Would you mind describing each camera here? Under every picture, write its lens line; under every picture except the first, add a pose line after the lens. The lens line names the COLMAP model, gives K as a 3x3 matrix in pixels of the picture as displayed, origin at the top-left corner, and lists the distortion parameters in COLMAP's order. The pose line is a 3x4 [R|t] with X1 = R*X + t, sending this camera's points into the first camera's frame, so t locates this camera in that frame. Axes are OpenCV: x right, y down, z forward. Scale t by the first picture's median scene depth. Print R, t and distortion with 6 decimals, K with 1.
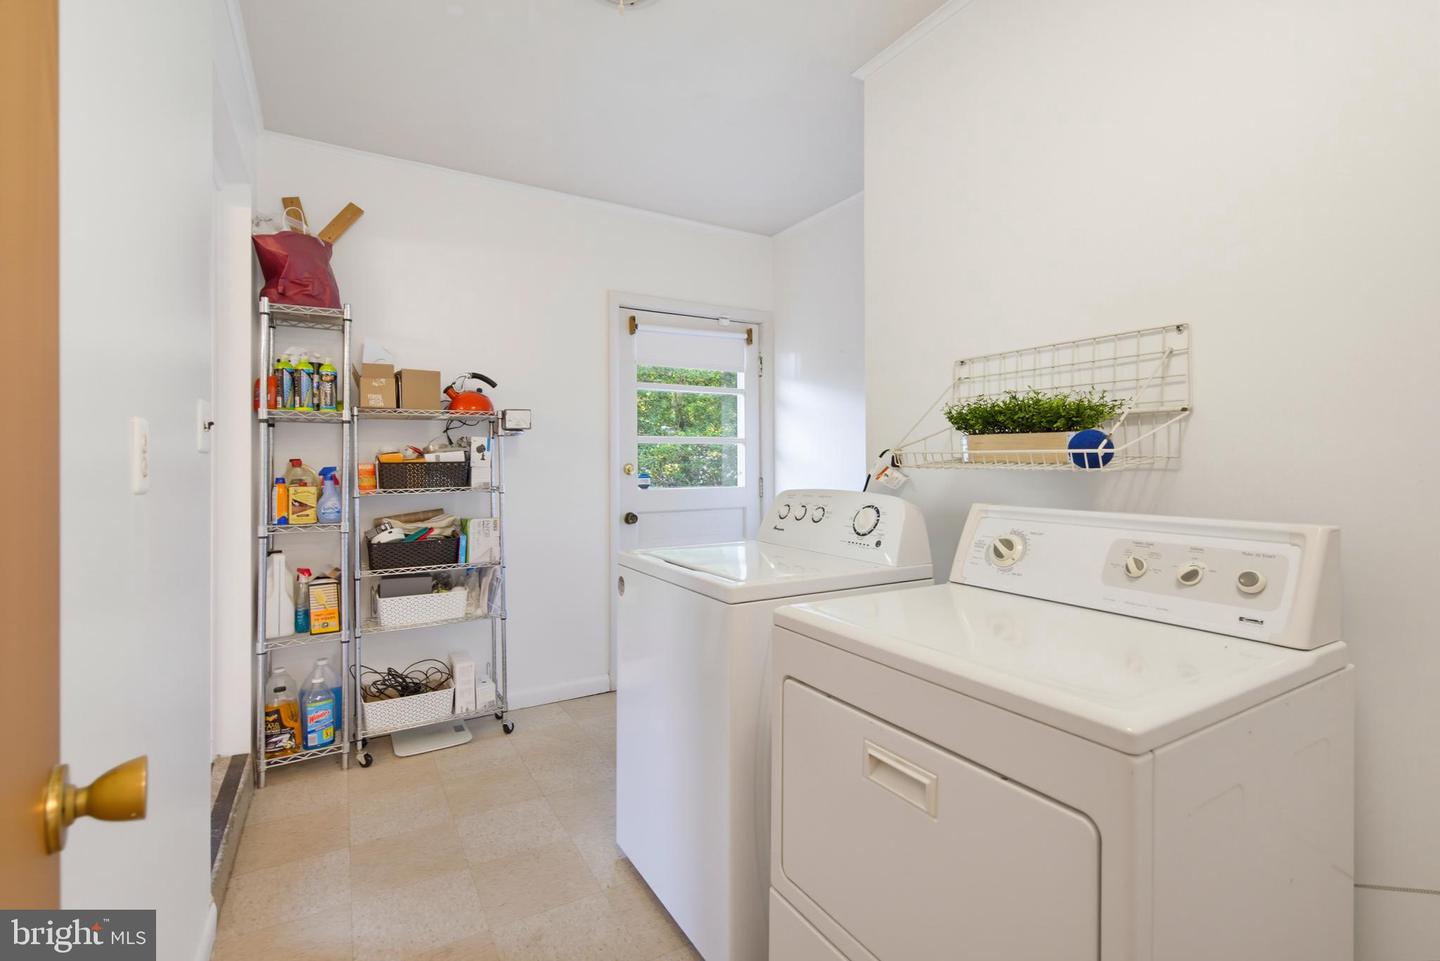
lens RADIAL K [[649.6, 0, 721.8], [0, 649.6, 470.6], [0, 0, 1]] dist [0.002248, -0.001511]
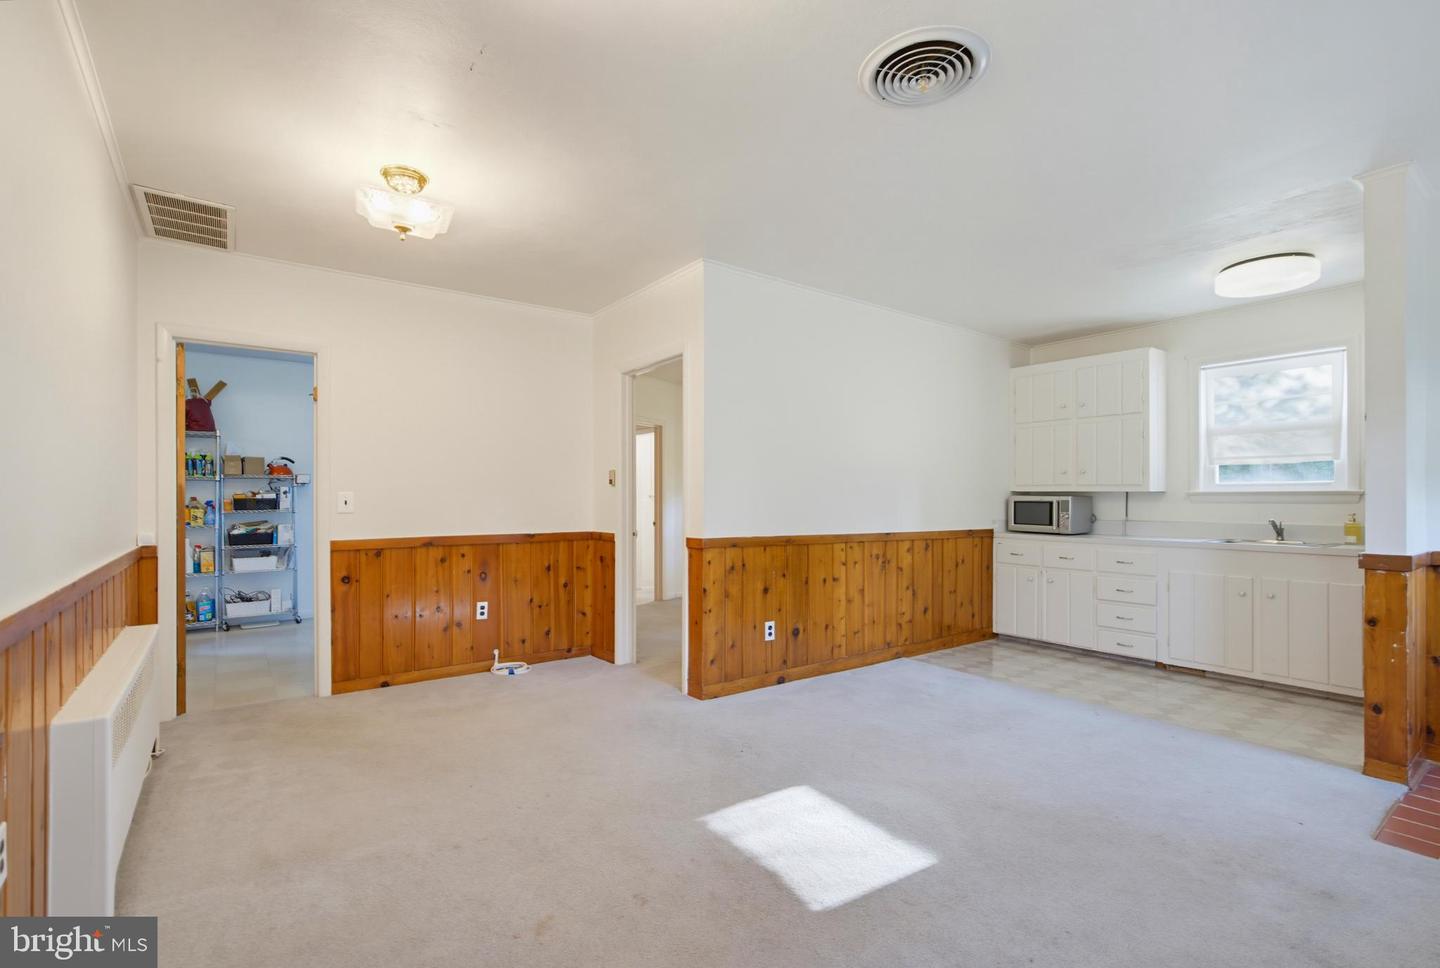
lens RADIAL K [[649.6, 0, 704.6], [0, 649.6, 507.3], [0, 0, 1]] dist [0.002248, -0.001511]
pose [[0.993043, 0.002372, 0.117730, 0.817510], [-0.002314, 0.999997, -0.000630, 0.014502], [-0.117731, 0.000353, 0.993045, -1.410621]]
